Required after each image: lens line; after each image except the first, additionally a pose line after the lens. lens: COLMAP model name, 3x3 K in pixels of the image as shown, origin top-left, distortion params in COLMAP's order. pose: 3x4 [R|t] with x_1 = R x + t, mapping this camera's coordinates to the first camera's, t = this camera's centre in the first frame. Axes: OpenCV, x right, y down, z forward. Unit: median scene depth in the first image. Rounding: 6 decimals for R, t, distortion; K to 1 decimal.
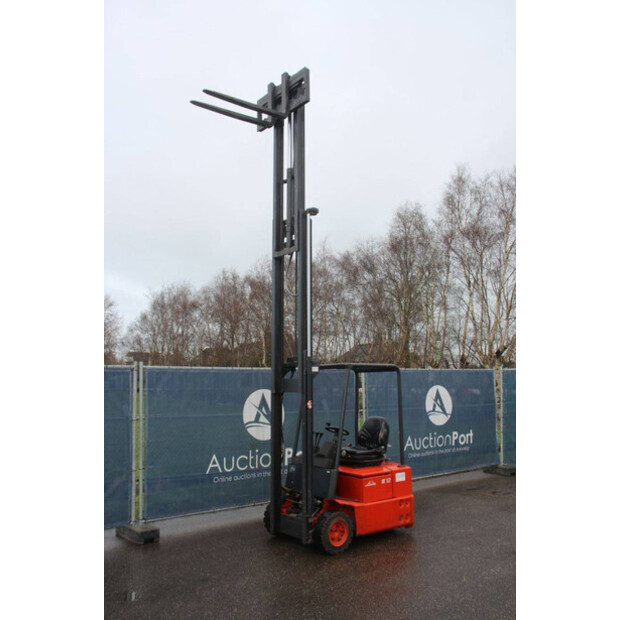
lens RADIAL K [[588.7, 0, 313.3], [0, 588.7, 308.6], [0, 0, 1]] dist [-0.056234, 0.000000]
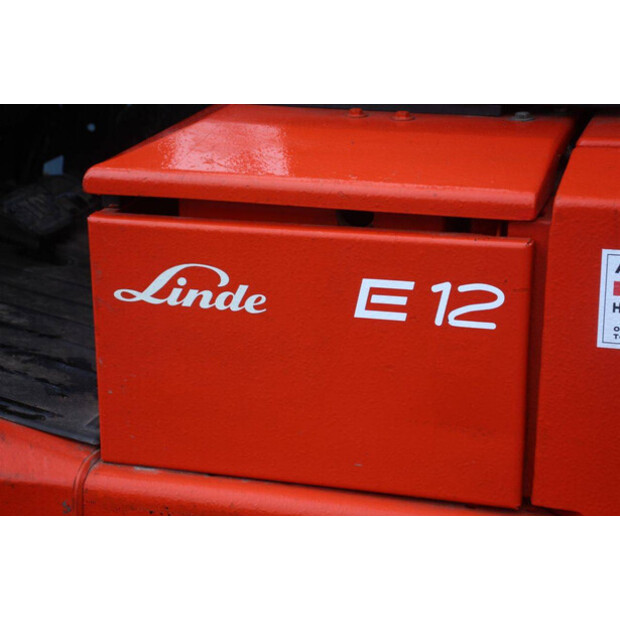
lens RADIAL K [[1472.1, 0, 304.1], [0, 1472.1, 313.7], [0, 0, 1]] dist [0.361687, 0.000000]
pose [[0.559547, 0.264278, -0.785535, 0.262333], [0.118280, 0.912634, 0.391291, 0.196170], [0.820315, -0.311859, 0.479403, 0.823522]]
